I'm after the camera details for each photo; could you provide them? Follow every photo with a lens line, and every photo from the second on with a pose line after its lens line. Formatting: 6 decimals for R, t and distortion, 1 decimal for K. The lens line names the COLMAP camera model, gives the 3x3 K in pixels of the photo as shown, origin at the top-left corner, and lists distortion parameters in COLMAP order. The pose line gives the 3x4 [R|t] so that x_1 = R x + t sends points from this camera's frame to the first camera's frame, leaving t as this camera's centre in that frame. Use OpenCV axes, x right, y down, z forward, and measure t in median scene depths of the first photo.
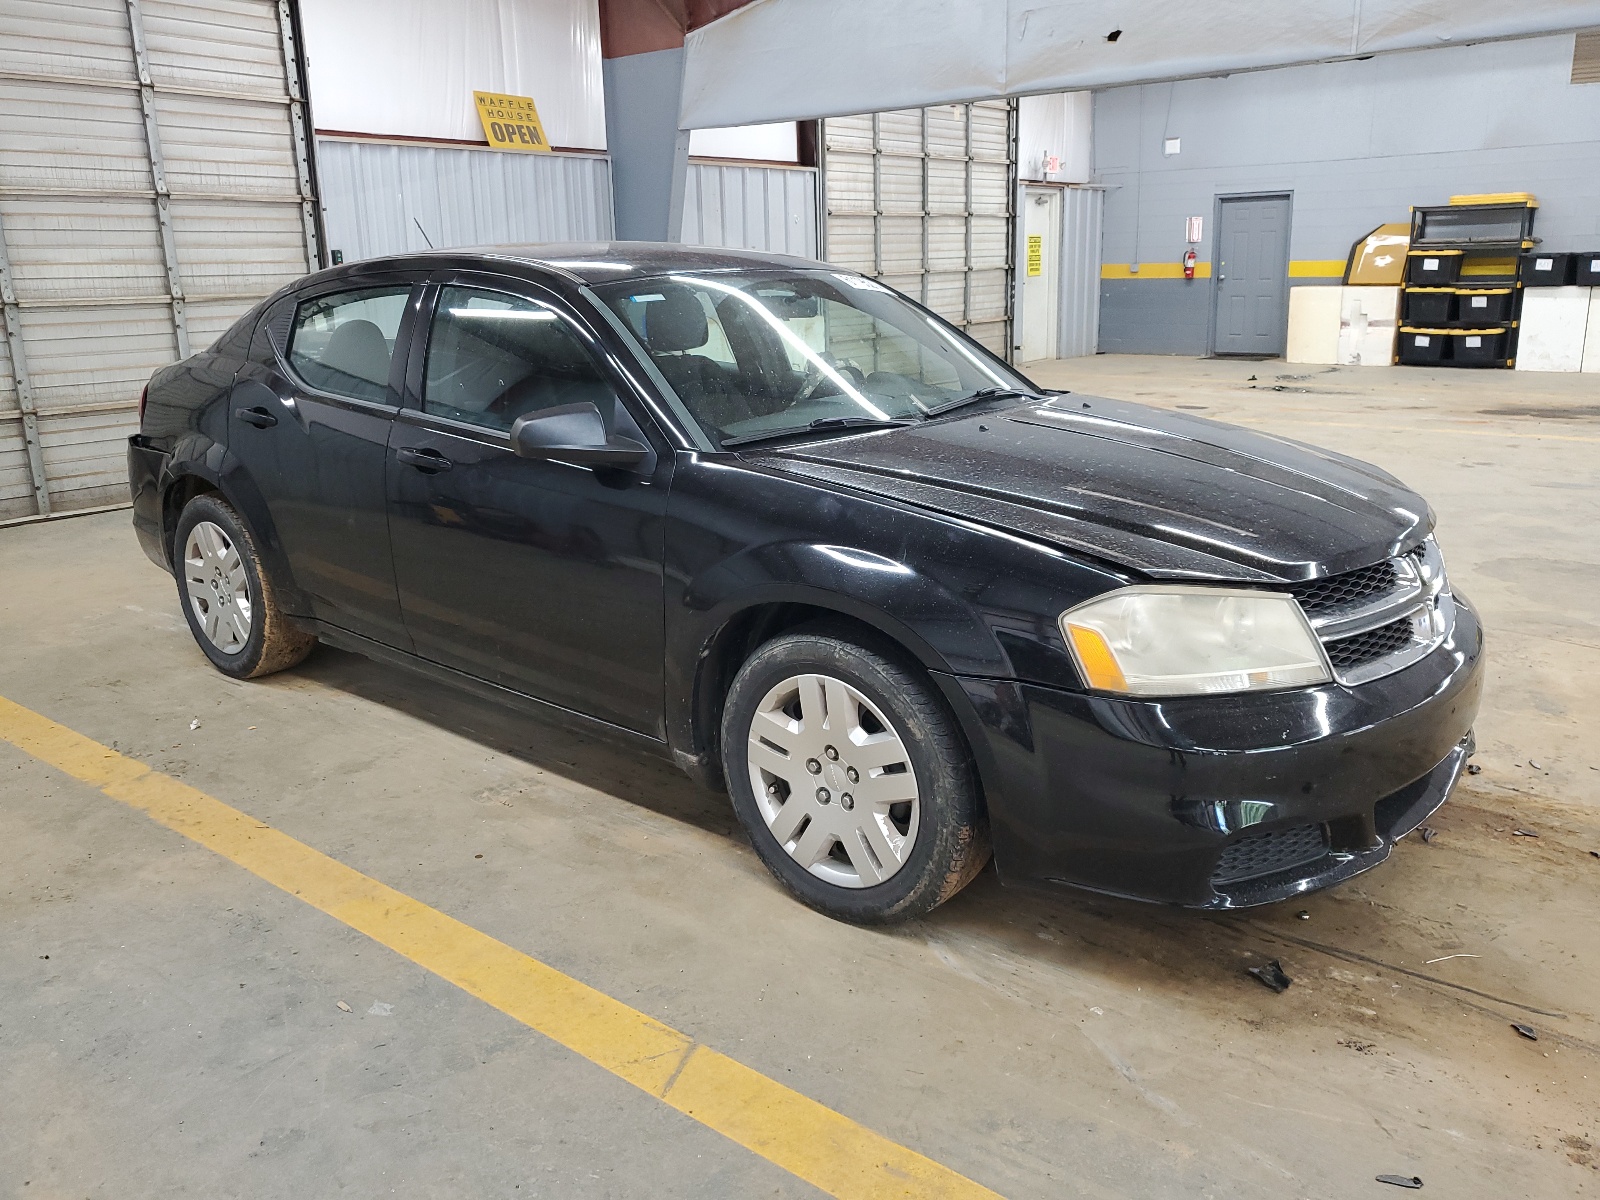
lens RADIAL K [[1206.0, 0, 828.2], [0, 1206.0, 598.5], [0, 0, 1]] dist [-0.001854, 0.030352]
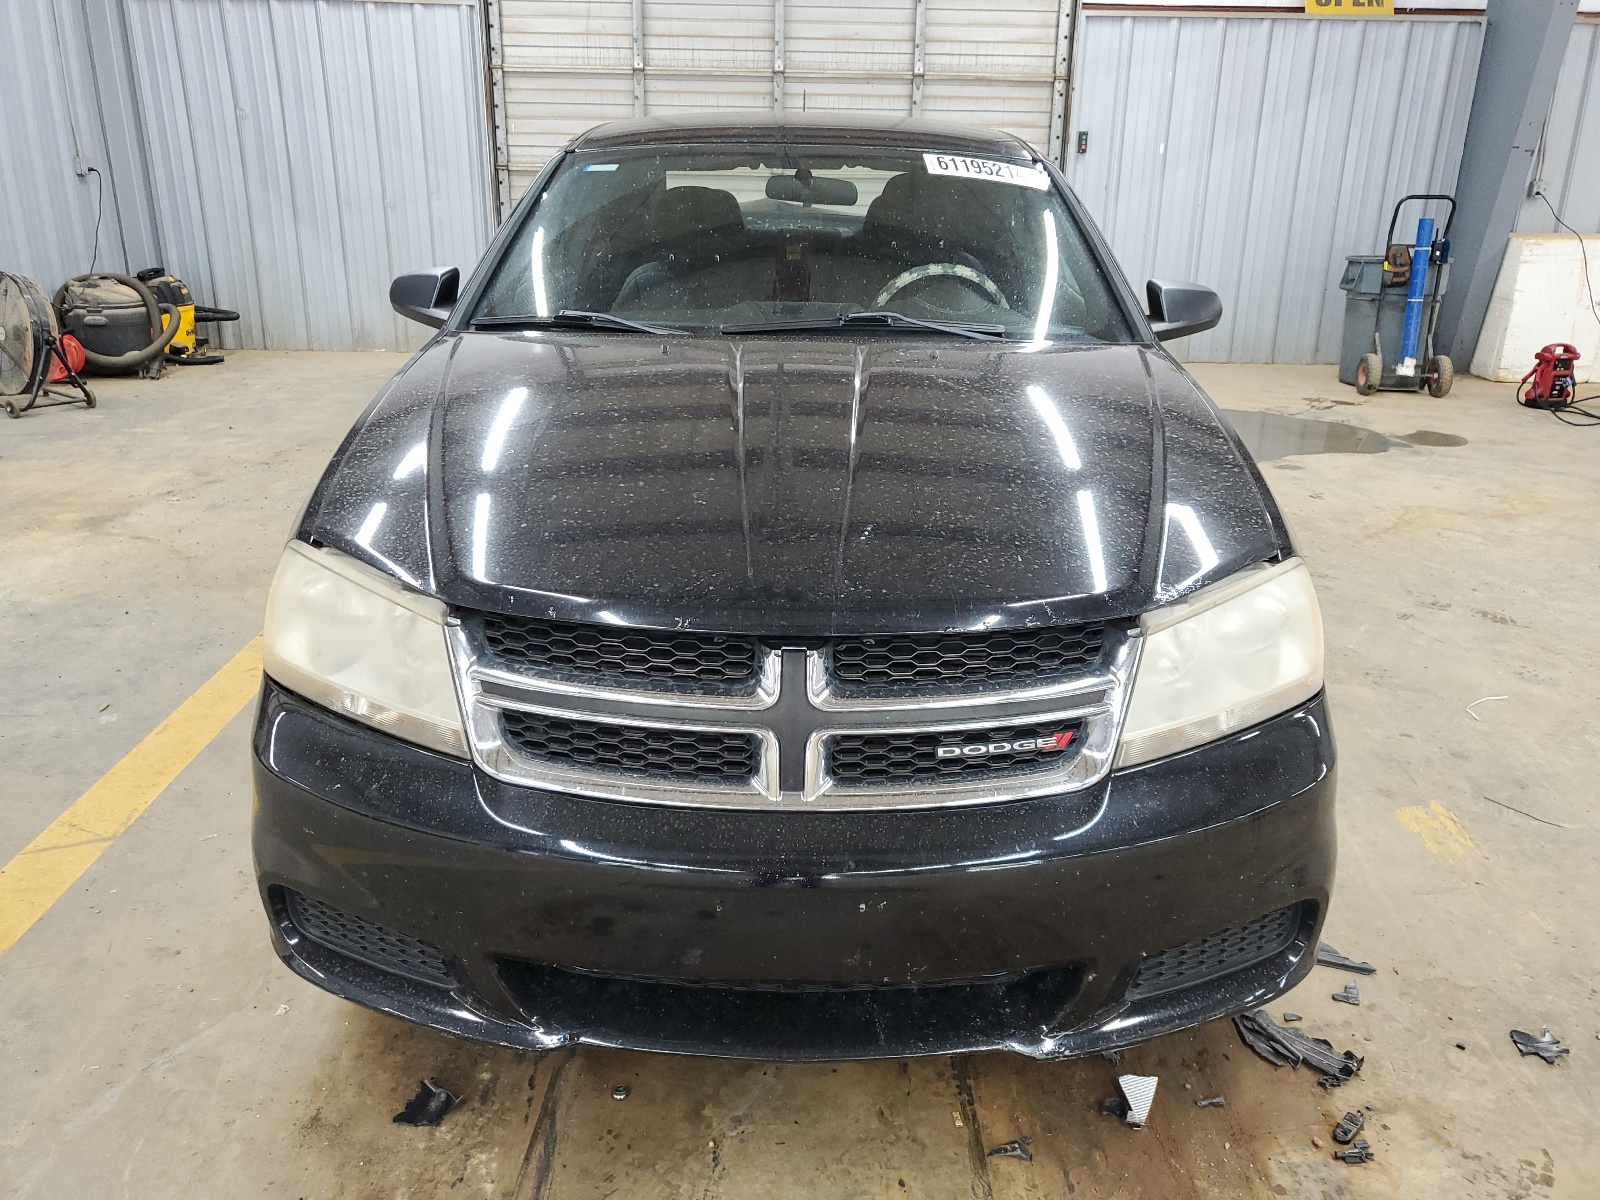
lens RADIAL K [[1232.8, 0, 800.0], [0, 1232.8, 600.0], [0, 0, 1]] dist [0.005063, 0.012906]
pose [[0.647431, 0.288513, -0.705403, 0.282913], [-0.236035, 0.955974, 0.174360, -0.050562], [0.724652, 0.053614, 0.687027, 0.183571]]
